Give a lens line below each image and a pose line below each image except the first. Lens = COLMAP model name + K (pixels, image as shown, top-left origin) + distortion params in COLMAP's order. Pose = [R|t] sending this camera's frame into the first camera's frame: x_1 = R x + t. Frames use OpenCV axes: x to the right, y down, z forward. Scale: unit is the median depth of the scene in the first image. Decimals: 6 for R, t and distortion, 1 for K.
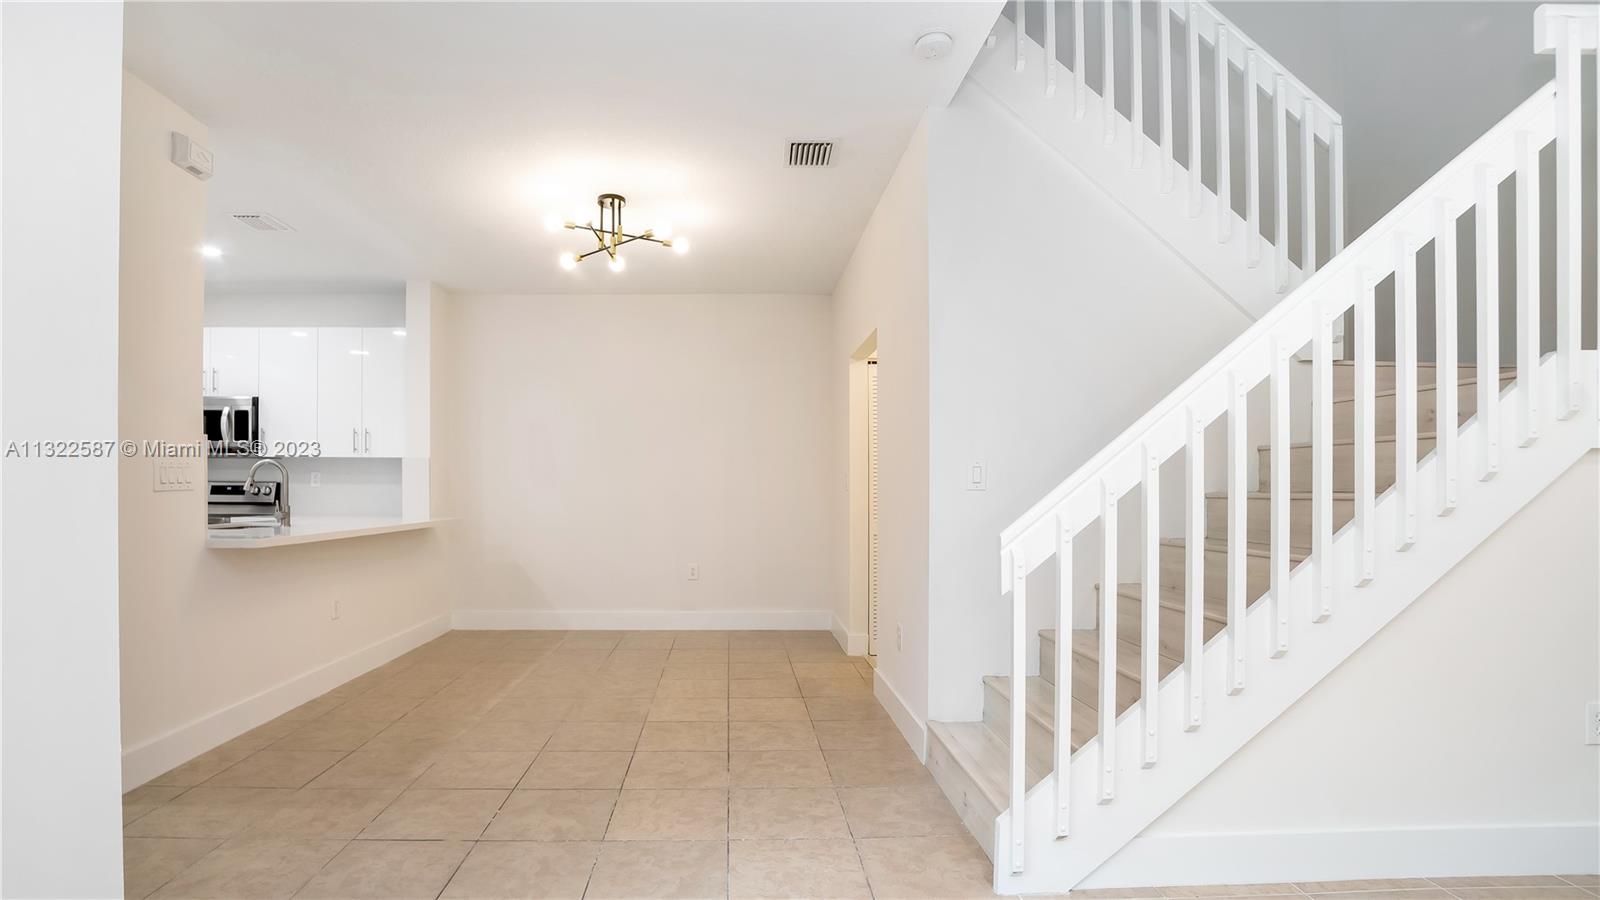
lens RADIAL K [[733.8, 0, 756.9], [0, 733.8, 478.5], [0, 0, 1]] dist [-0.028069, 0.000536]
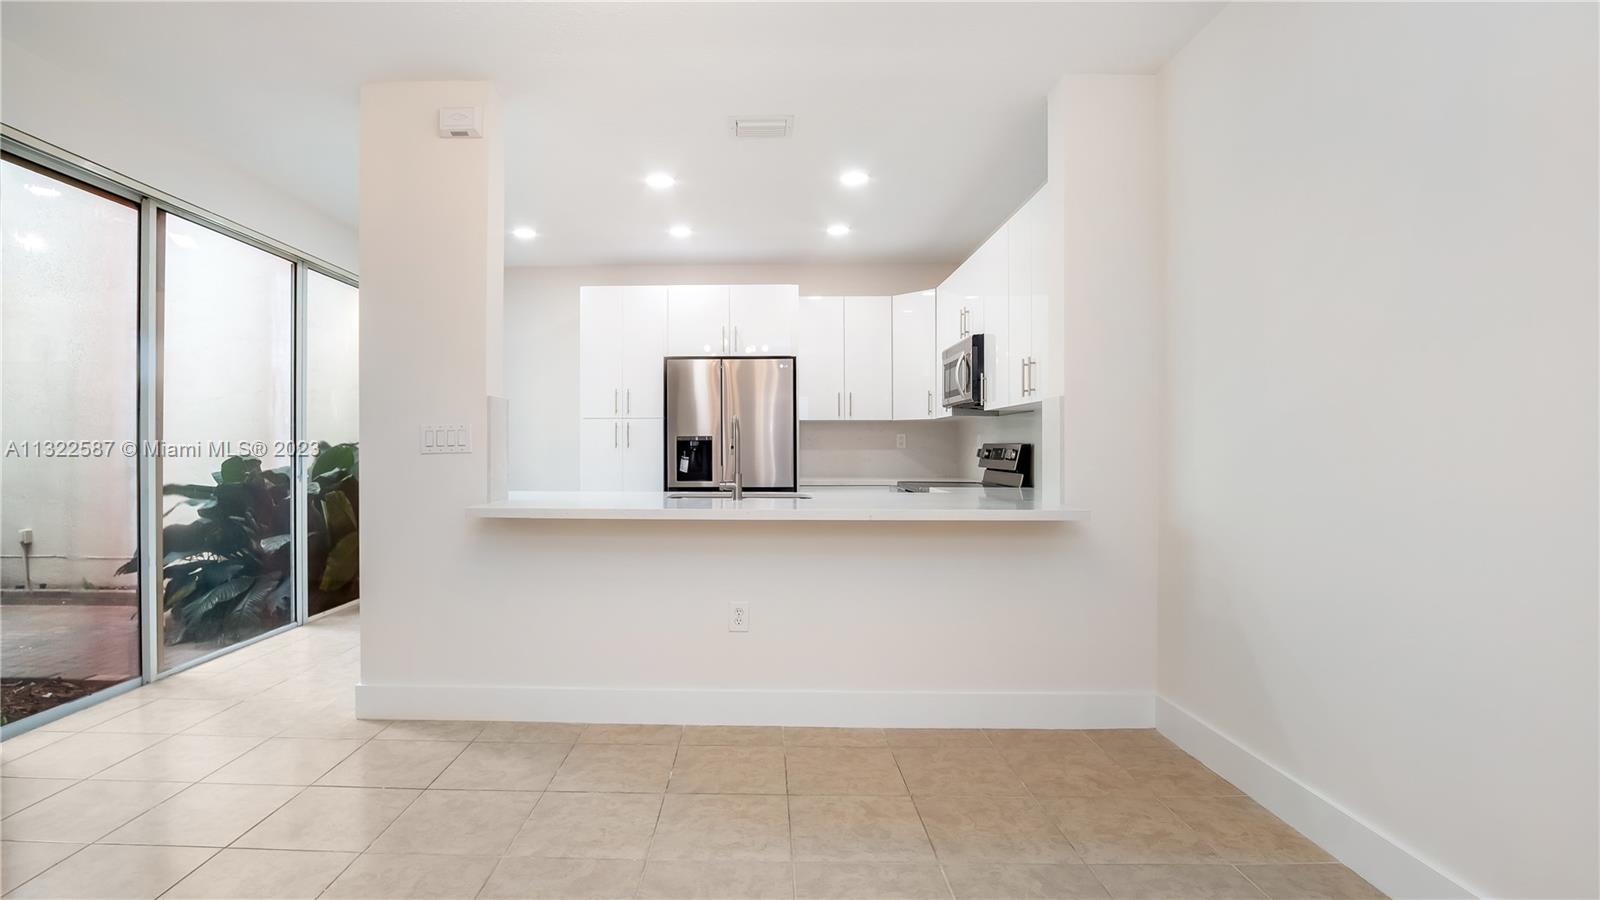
lens RADIAL K [[743.3, 0, 743.0], [0, 743.3, 454.1], [0, 0, 1]] dist [-0.028335, 0.000338]
pose [[-0.067293, 0.003655, -0.997727, 0.119735], [0.013204, 0.999909, 0.002773, 0.011030], [0.997646, -0.012987, -0.067335, 0.806098]]
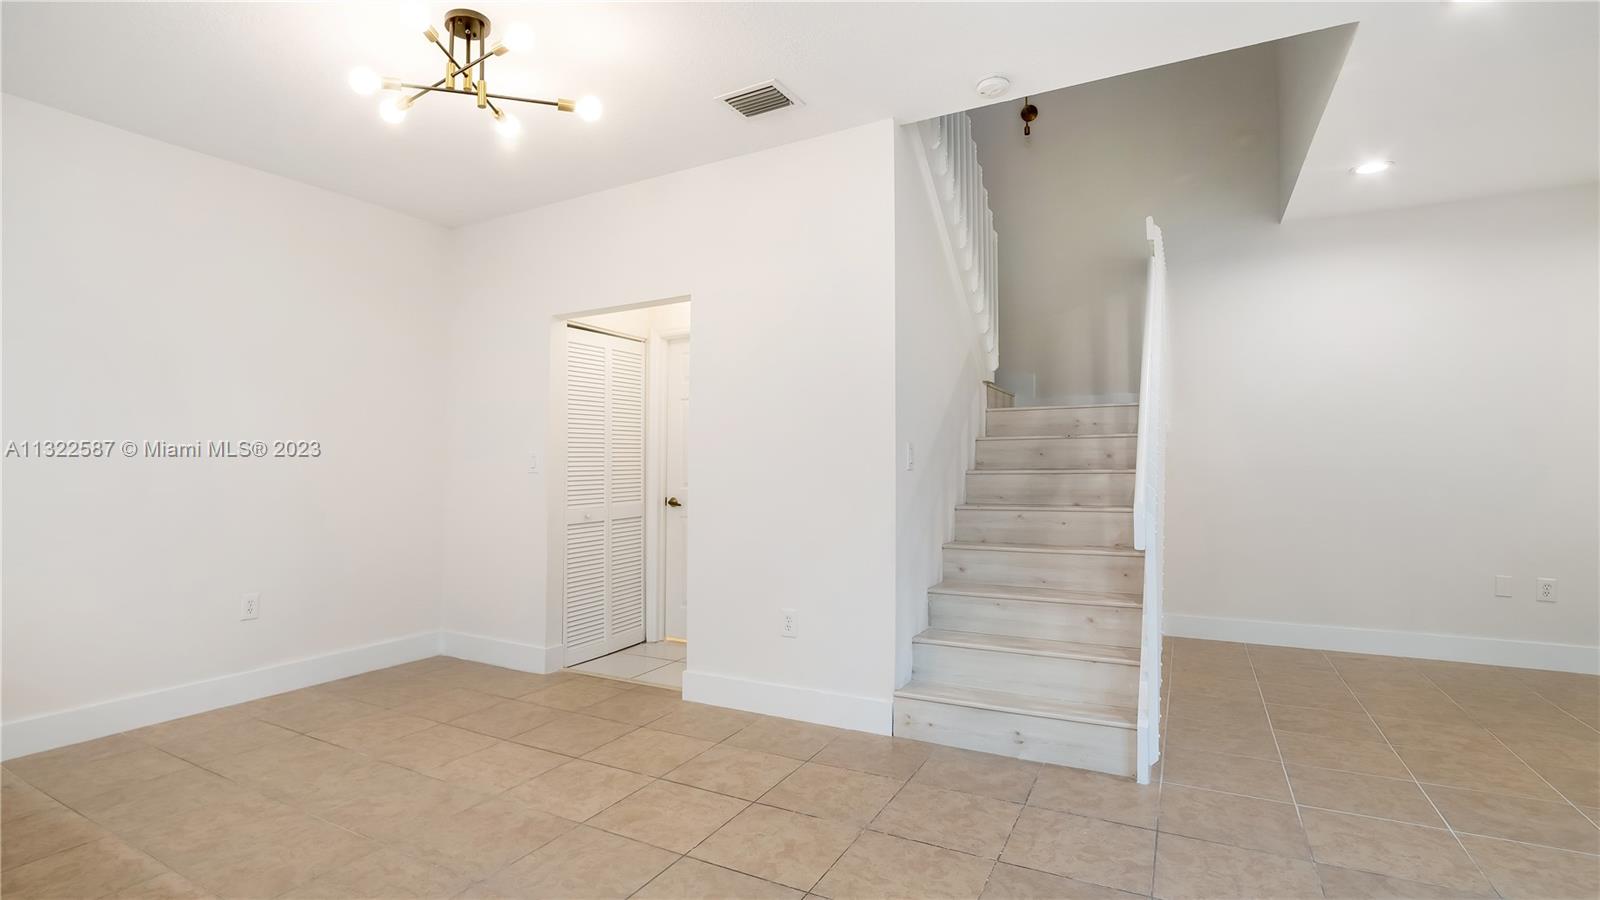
lens RADIAL K [[744.0, 0, 766.6], [0, 744.0, 443.5], [0, 0, 1]] dist [-0.028357, 0.001592]
pose [[0.528131, 0.021532, 0.848890, -0.420167], [-0.002125, 0.999709, -0.024035, 0.003537], [-0.849160, 0.010890, 0.528023, 0.330990]]
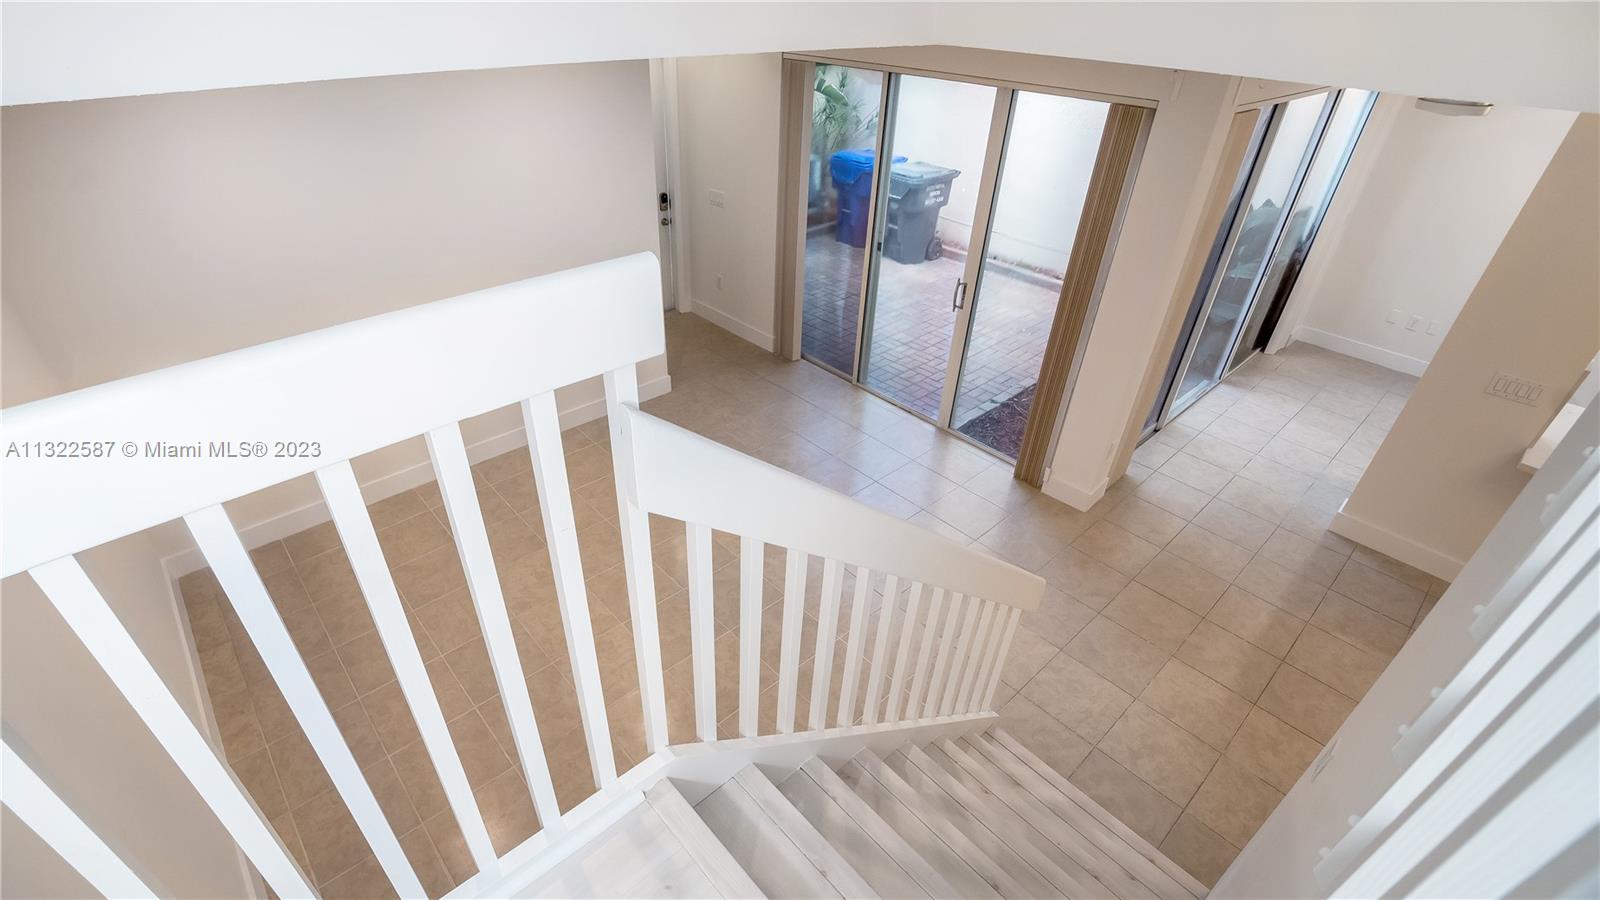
lens RADIAL K [[716.4, 0, 755.8], [0, 716.4, 471.1], [0, 0, 1]] dist [-0.027596, 0.000390]
pose [[-0.777905, 0.350585, -0.521492, 0.510444], [-0.008406, 0.824016, 0.566504, -0.310948], [0.628325, 0.445070, -0.638059, 0.537137]]
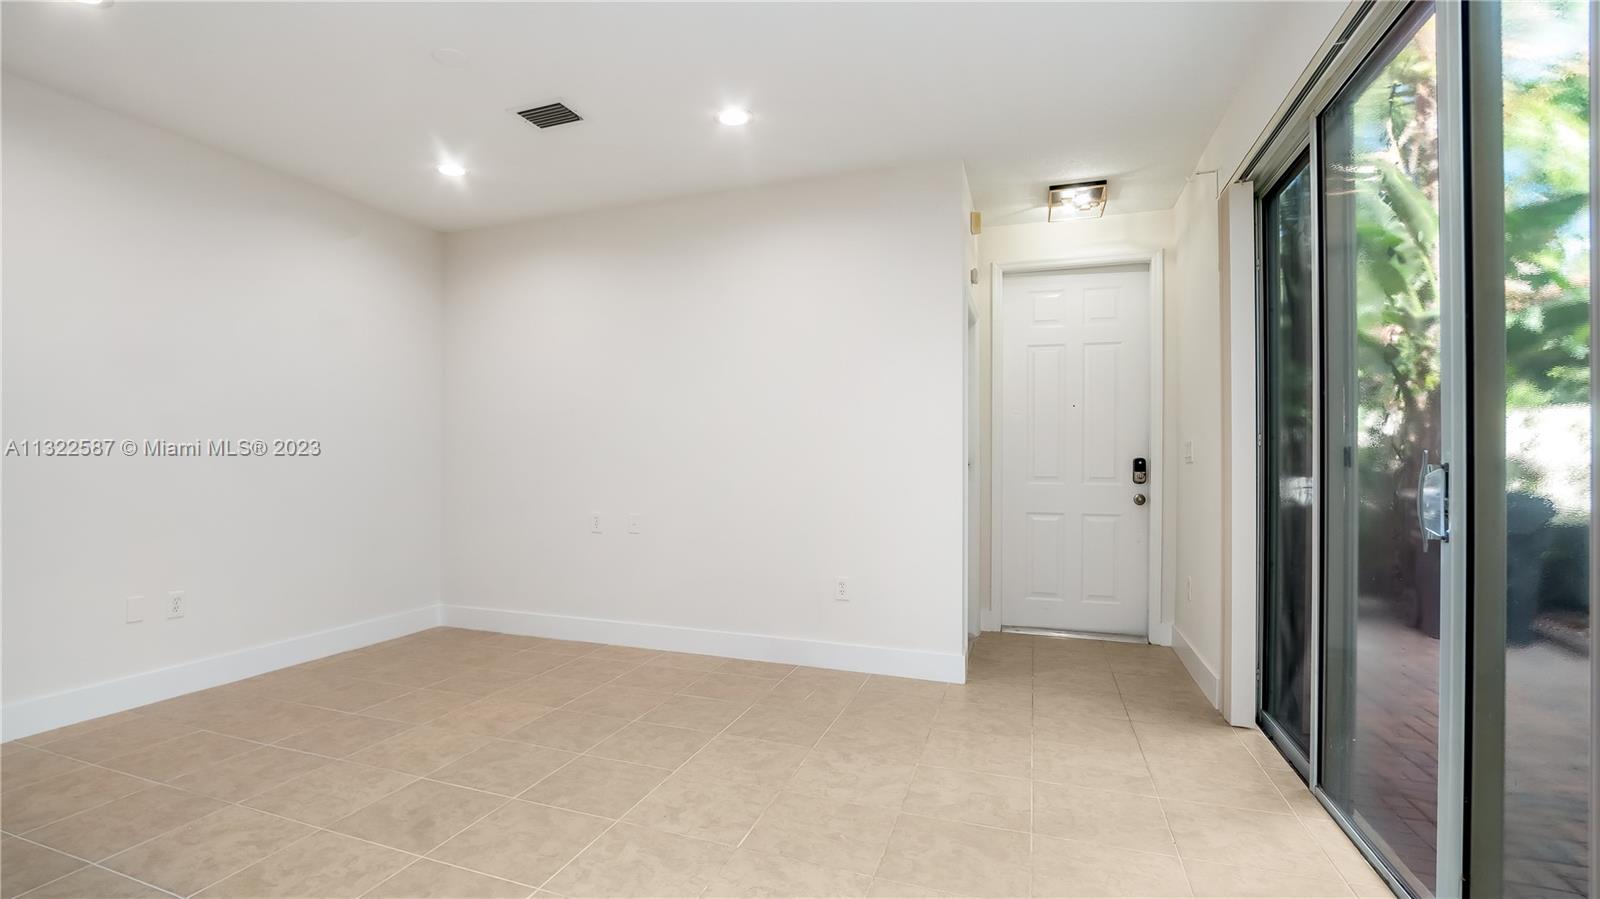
lens RADIAL K [[743.3, 0, 743.0], [0, 743.3, 453.6], [0, 0, 1]] dist [-0.028335, 0.000338]
pose [[-0.915193, -0.002715, 0.403006, -0.089539], [-0.011824, 0.999728, -0.020116, 0.006006], [-0.402842, -0.023175, -0.914976, 0.434229]]
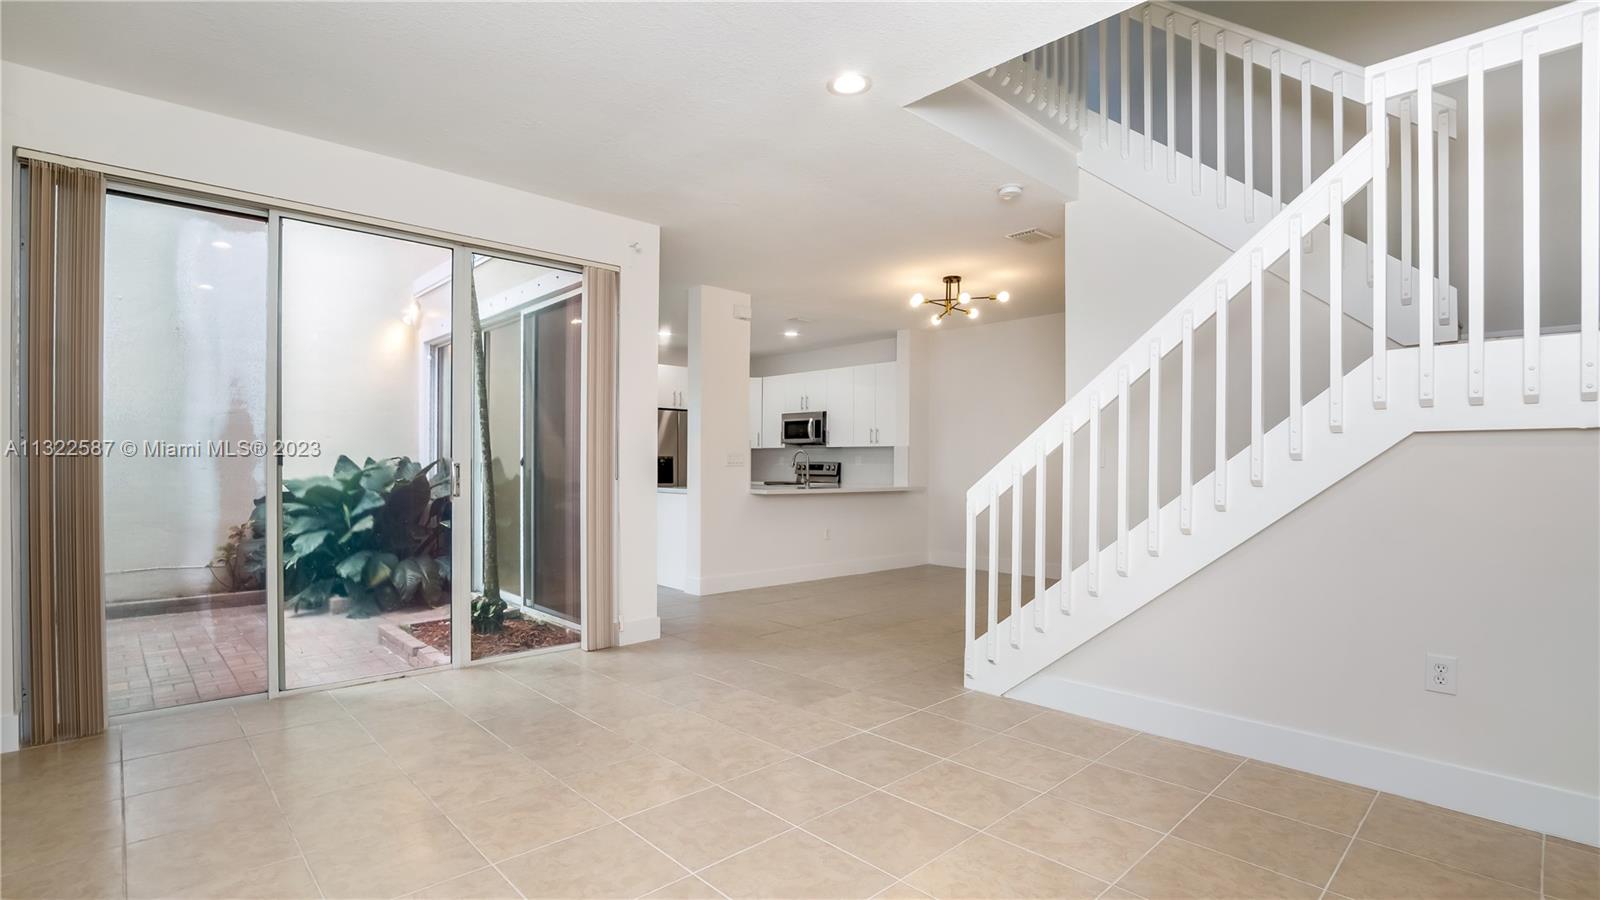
lens RADIAL K [[749.8, 0, 758.4], [0, 749.8, 465.1], [0, 0, 1]] dist [-0.023070, 0.001028]
pose [[0.639558, 0.003401, -0.768735, 0.547228], [0.004036, 0.999962, 0.007782, -0.002902], [0.768732, -0.008079, 0.639520, -0.228987]]
